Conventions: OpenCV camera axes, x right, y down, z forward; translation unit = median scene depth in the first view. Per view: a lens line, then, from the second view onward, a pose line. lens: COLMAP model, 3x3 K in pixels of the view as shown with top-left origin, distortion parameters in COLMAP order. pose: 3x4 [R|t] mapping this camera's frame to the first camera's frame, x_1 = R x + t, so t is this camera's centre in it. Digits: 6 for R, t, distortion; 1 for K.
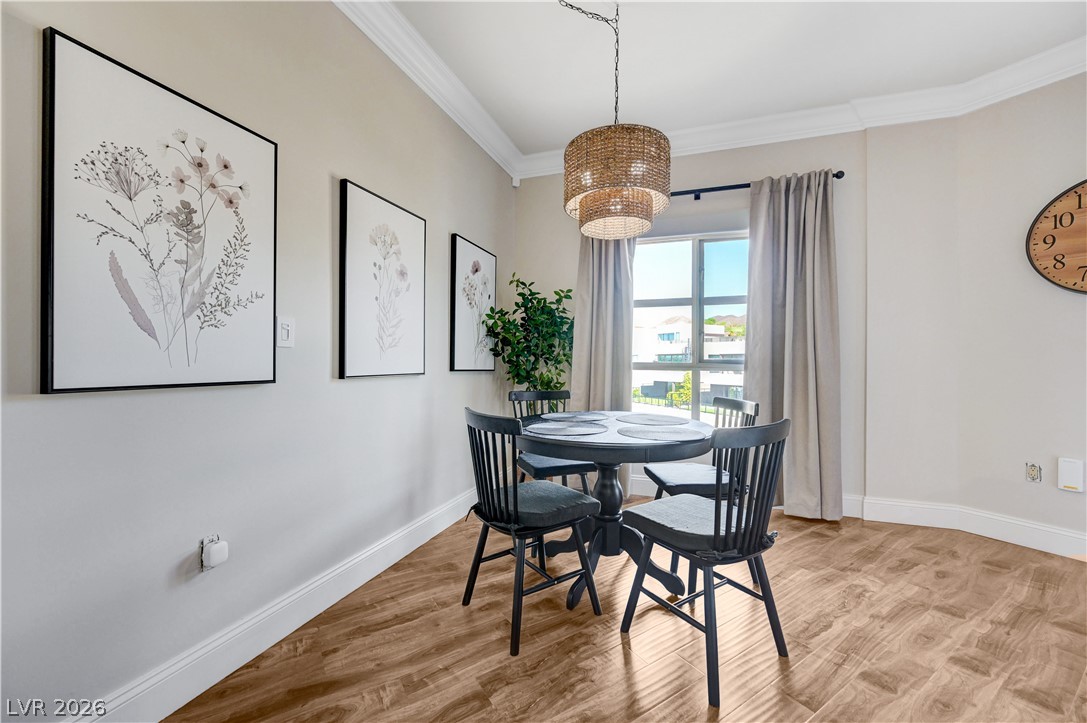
lens RADIAL K [[430.2, 0, 549.1], [0, 430.2, 361.2], [0, 0, 1]] dist [-0.000391, 0.000031]
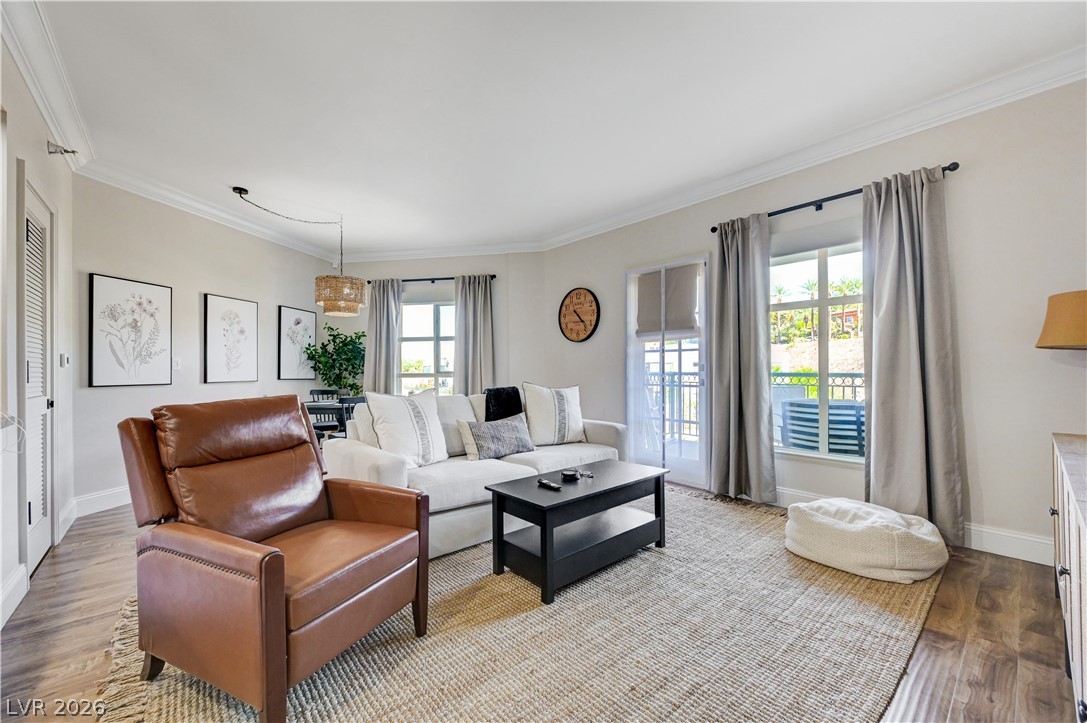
lens RADIAL K [[429.8, 0, 547.5], [0, 429.8, 368.1], [0, 0, 1]] dist [-0.000748, -0.000206]
pose [[0.989564, -0.010551, 0.143709, 0.596160], [0.011322, 0.999926, -0.004547, -0.004856], [-0.143650, 0.006127, 0.989610, -0.911597]]
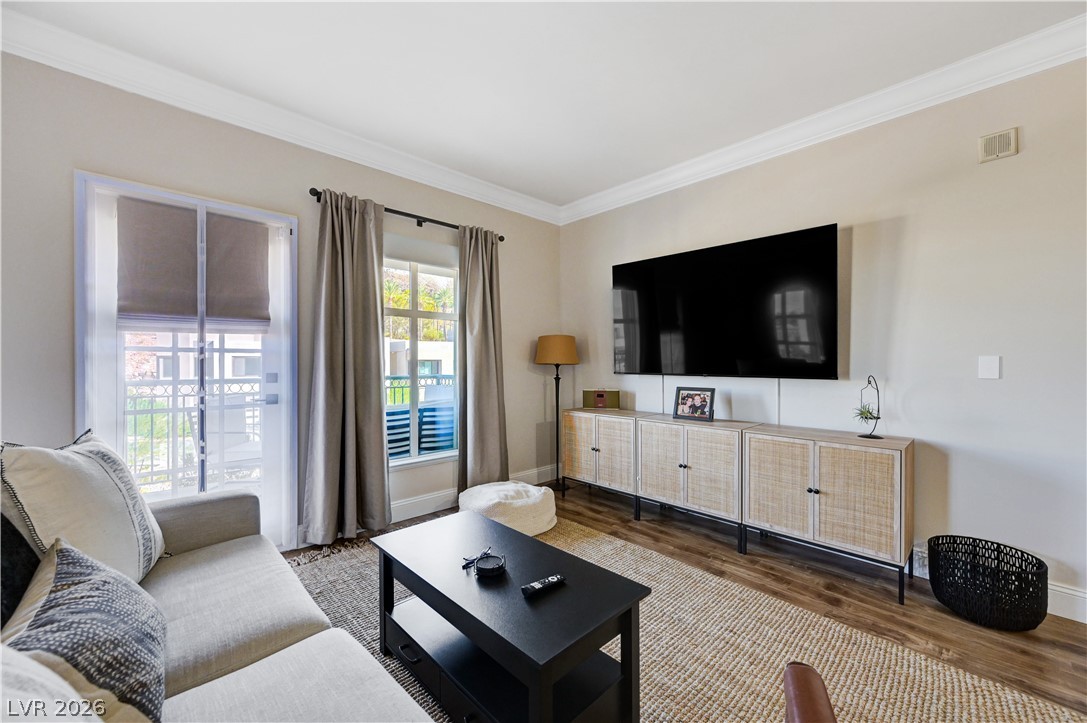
lens RADIAL K [[426.2, 0, 547.8], [0, 426.2, 362.9], [0, 0, 1]] dist [0.000644, 0.000009]
pose [[-0.183760, -0.005166, 0.982958, 0.263121], [0.003141, 0.999978, 0.005843, -0.041440], [-0.982966, 0.004161, -0.183740, -0.086615]]
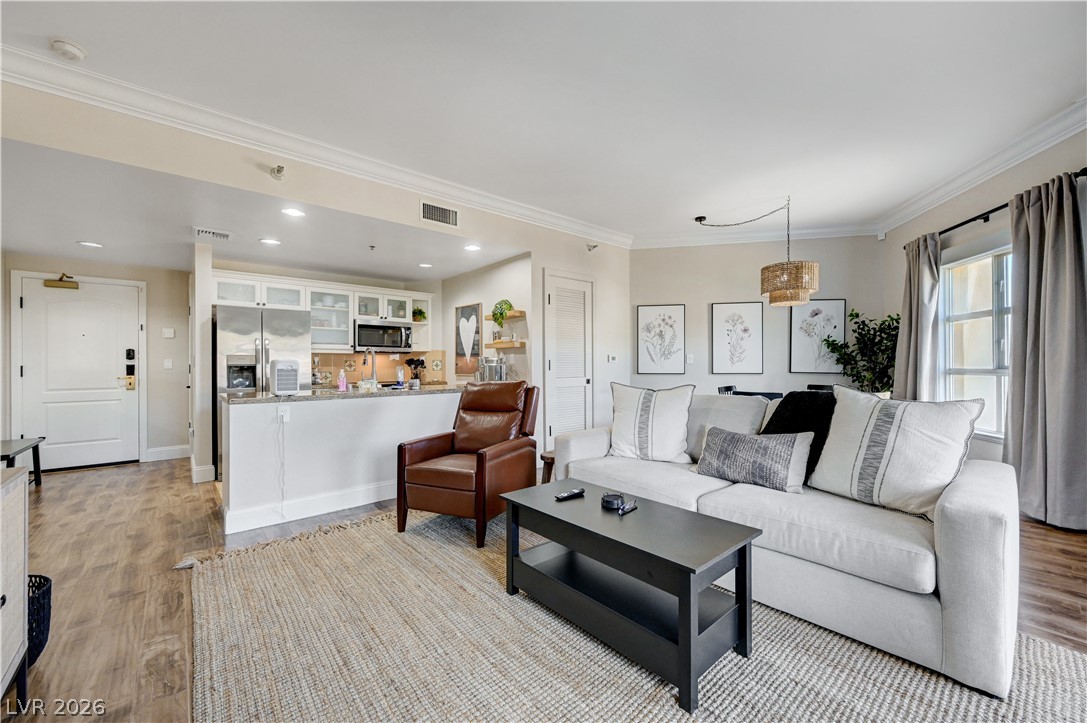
lens RADIAL K [[426.2, 0, 547.8], [0, 426.2, 362.9], [0, 0, 1]] dist [0.000644, 0.000009]
pose [[0.136602, -0.010243, -0.990573, 1.365541], [0.002720, 0.999947, -0.009965, -0.003700], [0.990622, -0.001333, 0.136622, -0.291145]]
